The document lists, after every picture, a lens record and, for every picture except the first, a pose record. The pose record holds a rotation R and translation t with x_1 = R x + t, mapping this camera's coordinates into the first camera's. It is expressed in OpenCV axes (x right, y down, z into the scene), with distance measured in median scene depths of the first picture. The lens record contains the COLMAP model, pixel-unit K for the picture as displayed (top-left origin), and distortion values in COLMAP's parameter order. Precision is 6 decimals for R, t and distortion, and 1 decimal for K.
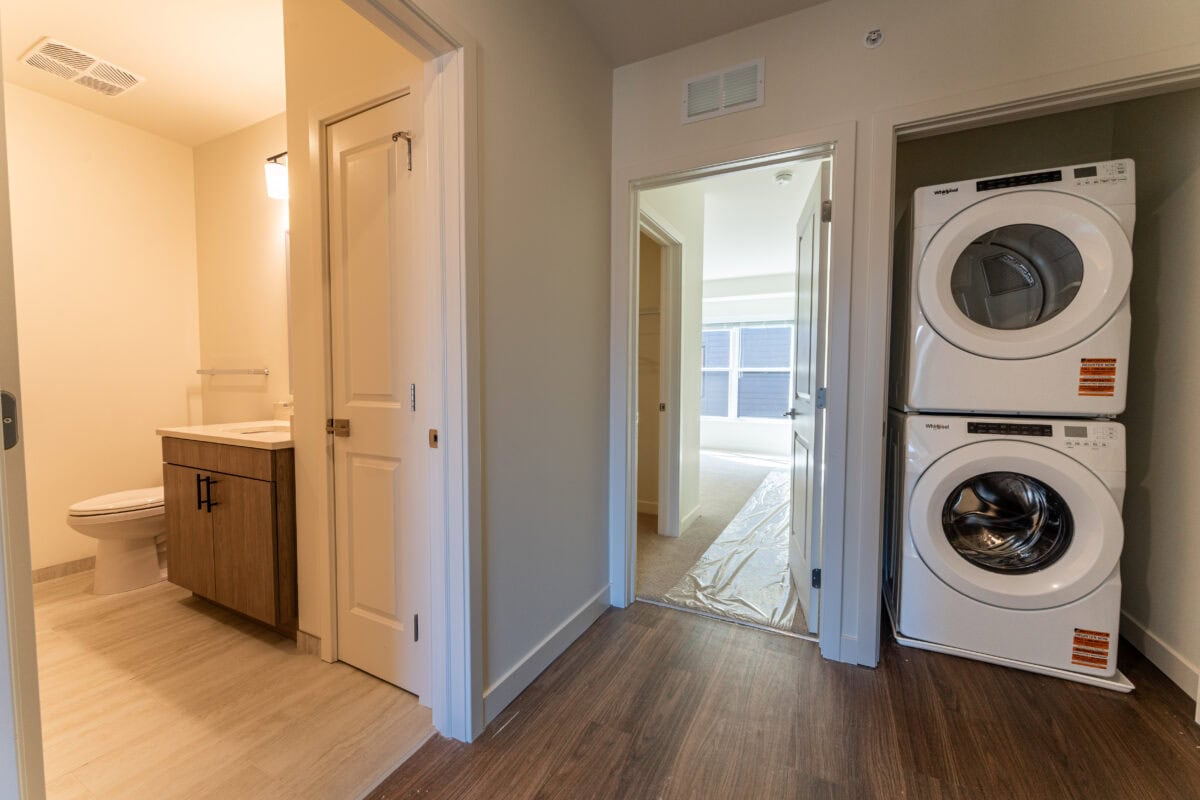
lens RADIAL K [[476.9, 0, 602.0], [0, 476.9, 400.8], [0, 0, 1]] dist [0.000661, -0.000240]
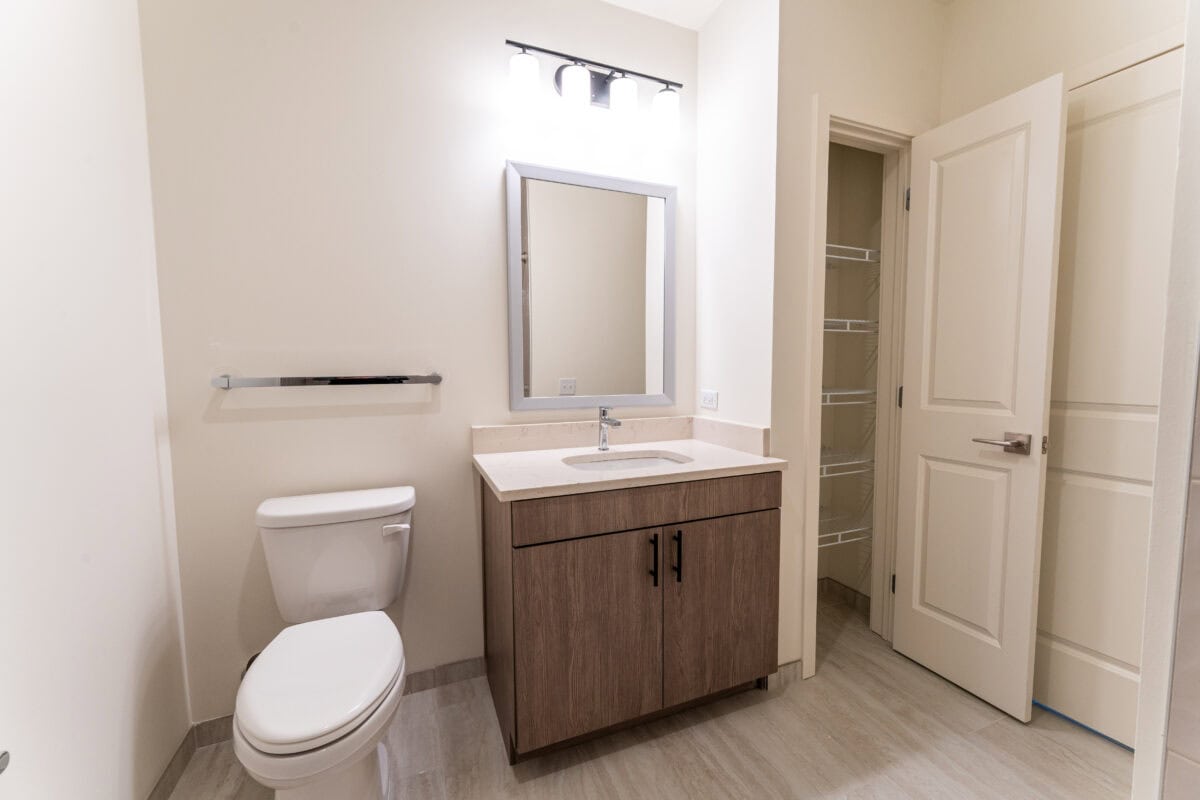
lens RADIAL K [[473.1, 0, 600.0], [0, 473.1, 400.0], [0, 0, 1]] dist [0.000637, 0.000072]
pose [[0.646452, -0.061091, 0.760505, -1.350358], [0.045363, 0.998103, 0.041617, -0.065155], [-0.761604, 0.007595, 0.647998, 0.606869]]
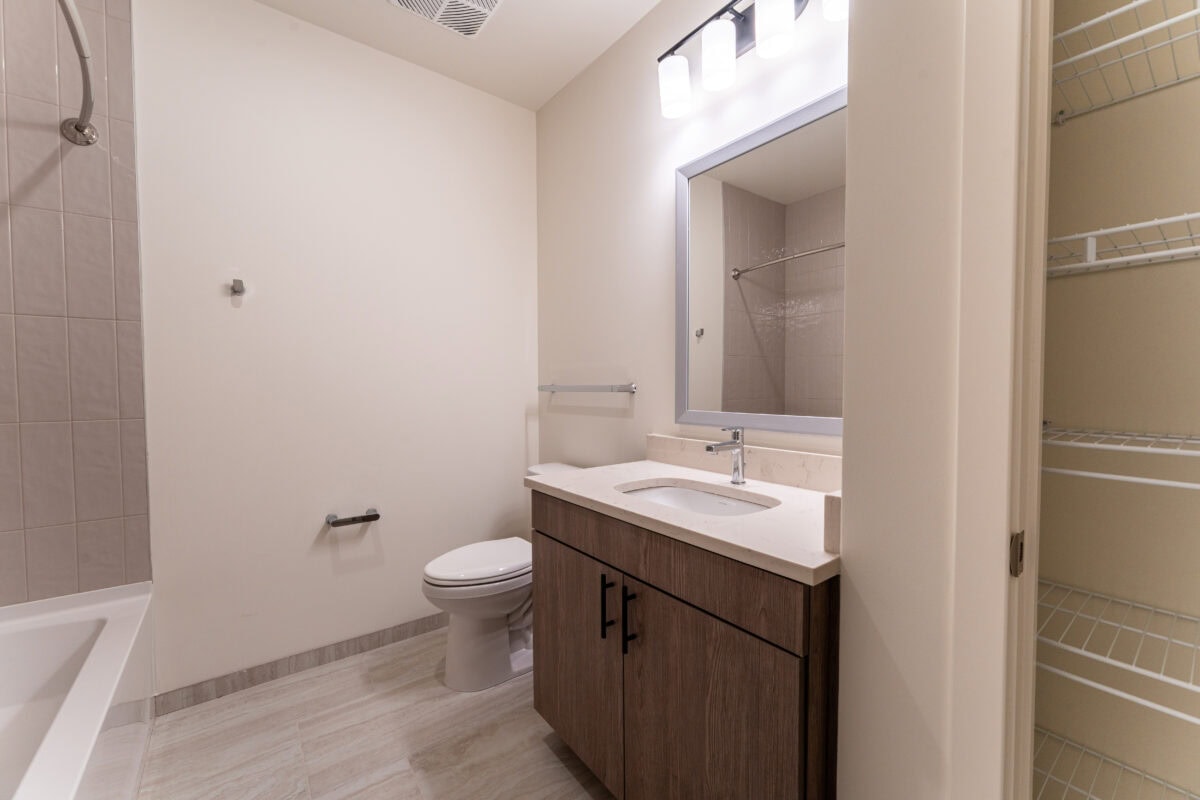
lens RADIAL K [[476.9, 0, 602.0], [0, 476.9, 400.8], [0, 0, 1]] dist [0.000661, -0.000240]
pose [[0.903765, 0.004317, -0.428008, -0.590884], [-0.011006, 0.999853, -0.013156, -0.043975], [0.427888, 0.016600, 0.903679, 0.472373]]
